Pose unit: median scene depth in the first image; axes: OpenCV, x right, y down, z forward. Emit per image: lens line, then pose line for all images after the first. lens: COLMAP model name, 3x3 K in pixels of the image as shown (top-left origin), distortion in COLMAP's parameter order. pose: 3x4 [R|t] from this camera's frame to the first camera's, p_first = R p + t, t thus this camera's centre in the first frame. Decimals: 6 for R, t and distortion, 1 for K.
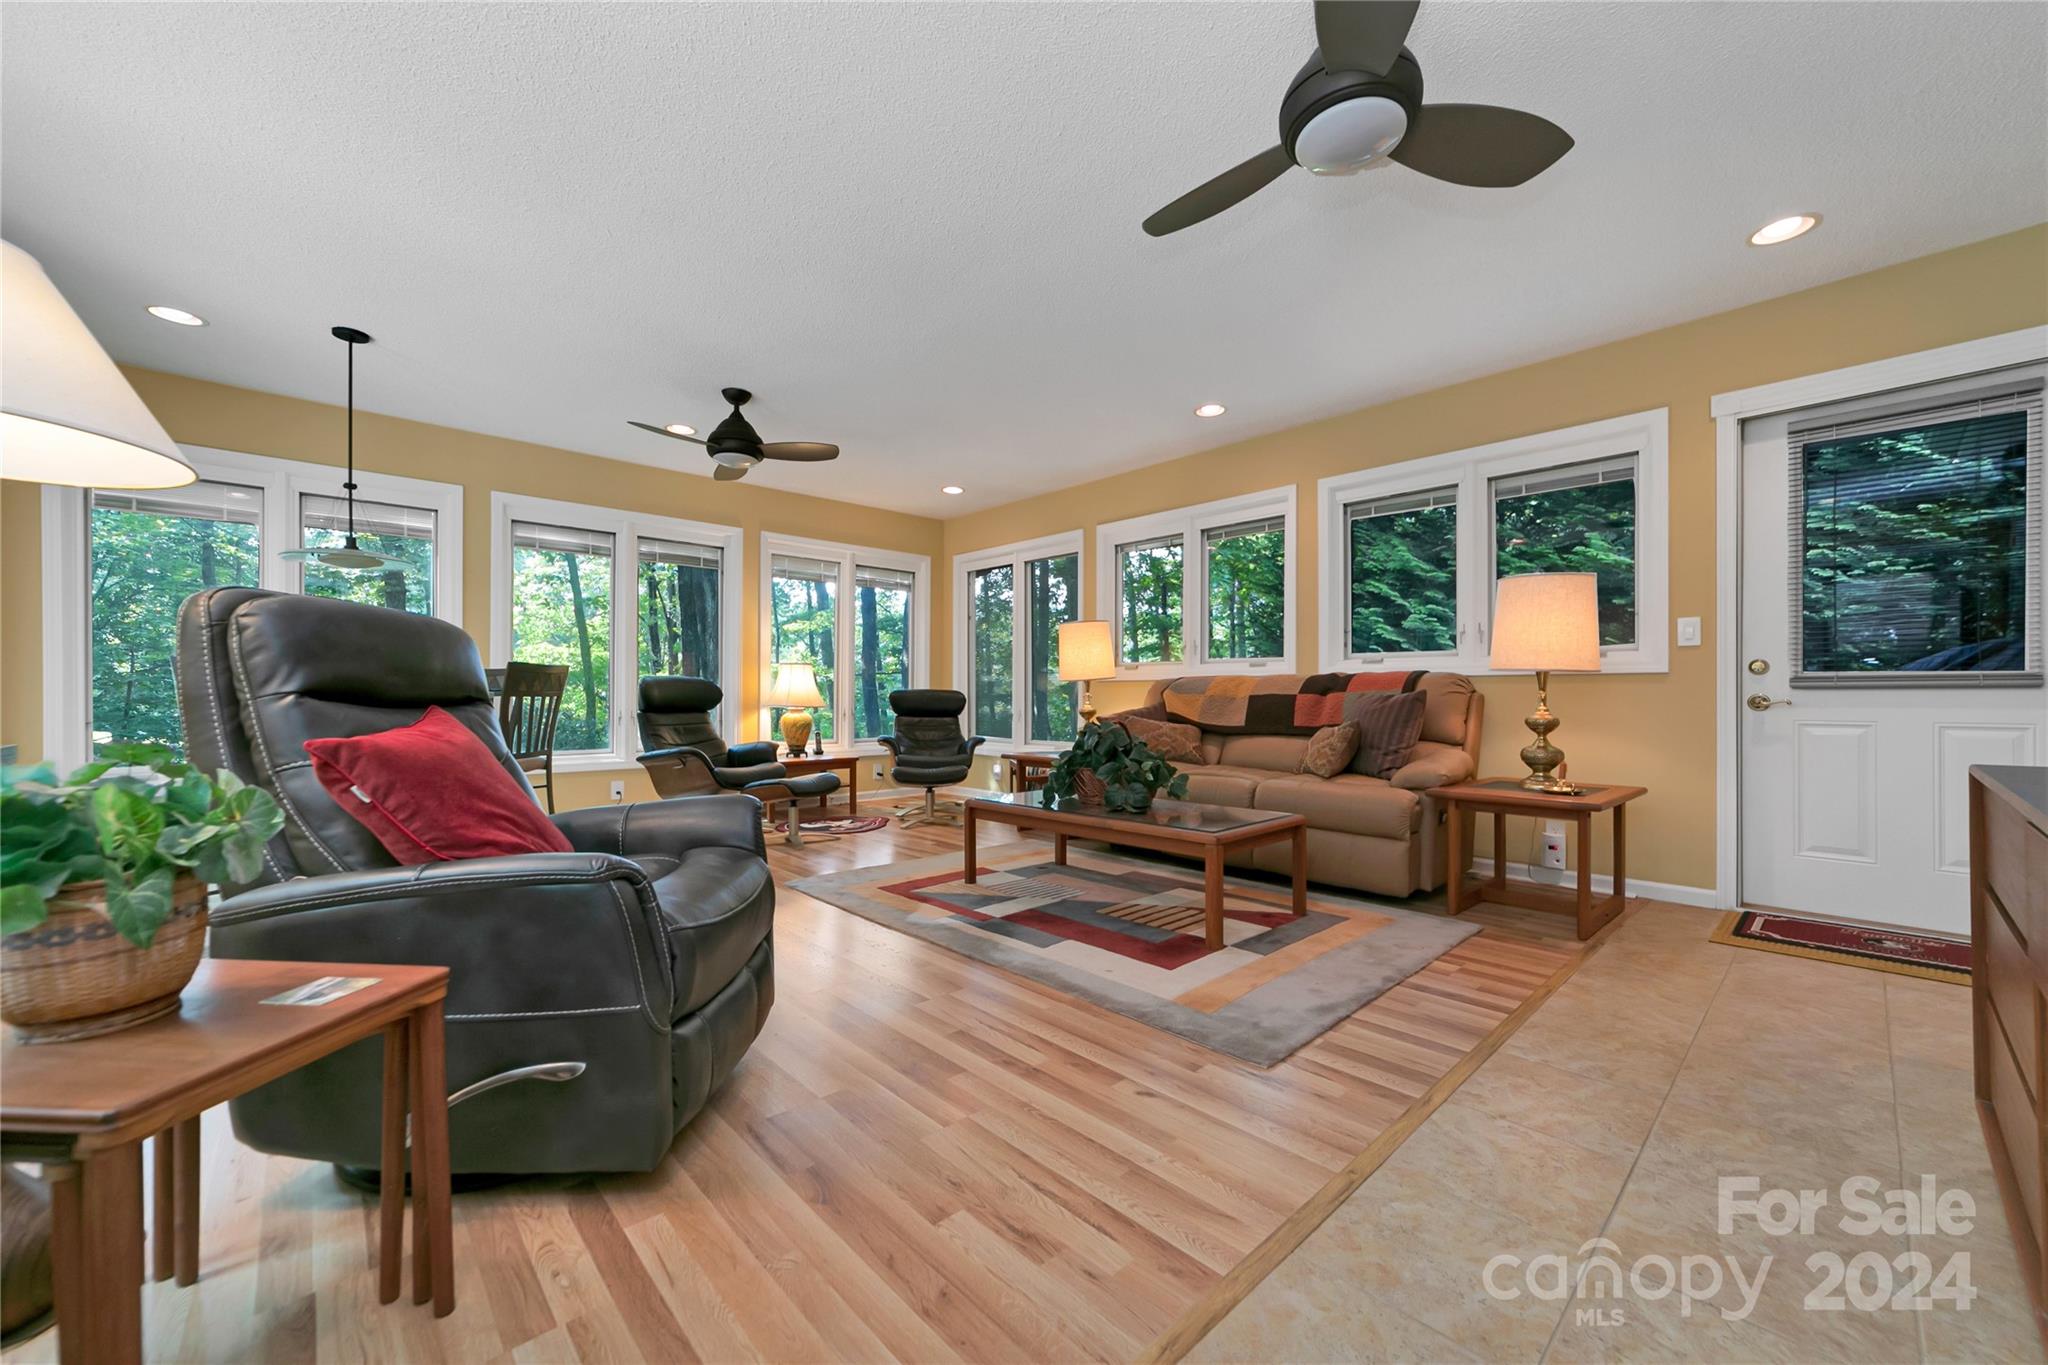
lens RADIAL K [[785.0, 0, 1024.0], [0, 785.0, 682.5], [0, 0, 1]] dist [-0.000553, -0.000163]
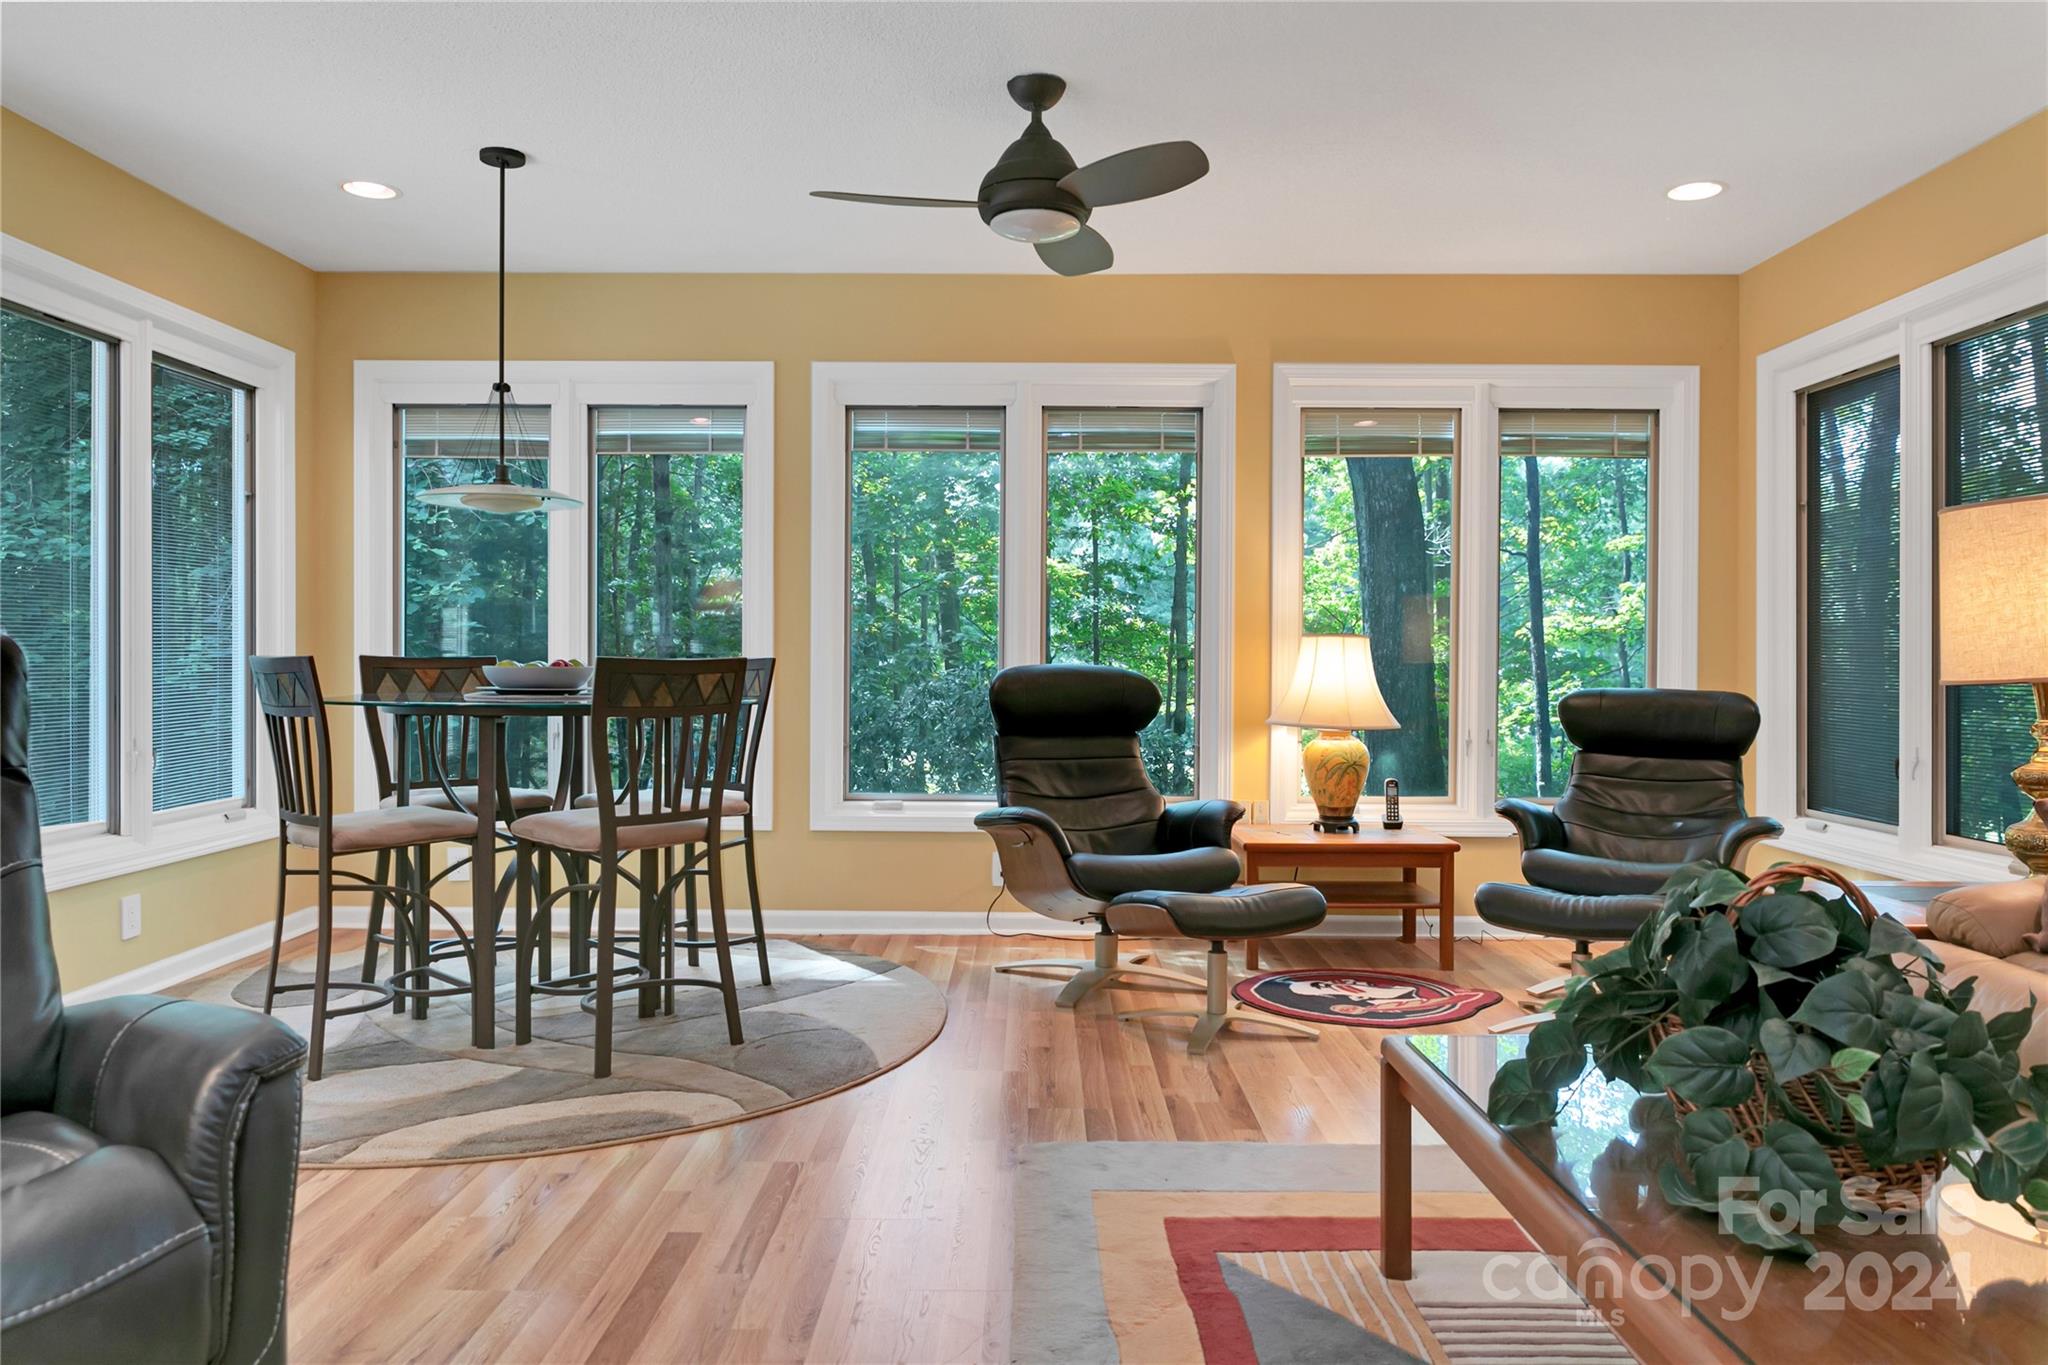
lens RADIAL K [[1382.3, 0, 1013.9], [0, 1382.3, 649.7], [0, 0, 1]] dist [-0.000020, 0.001126]
pose [[0.723929, -0.003894, -0.689864, 0.183116], [0.005174, 0.999987, -0.000215, -0.019965], [0.689856, -0.003414, 0.723939, 0.333453]]
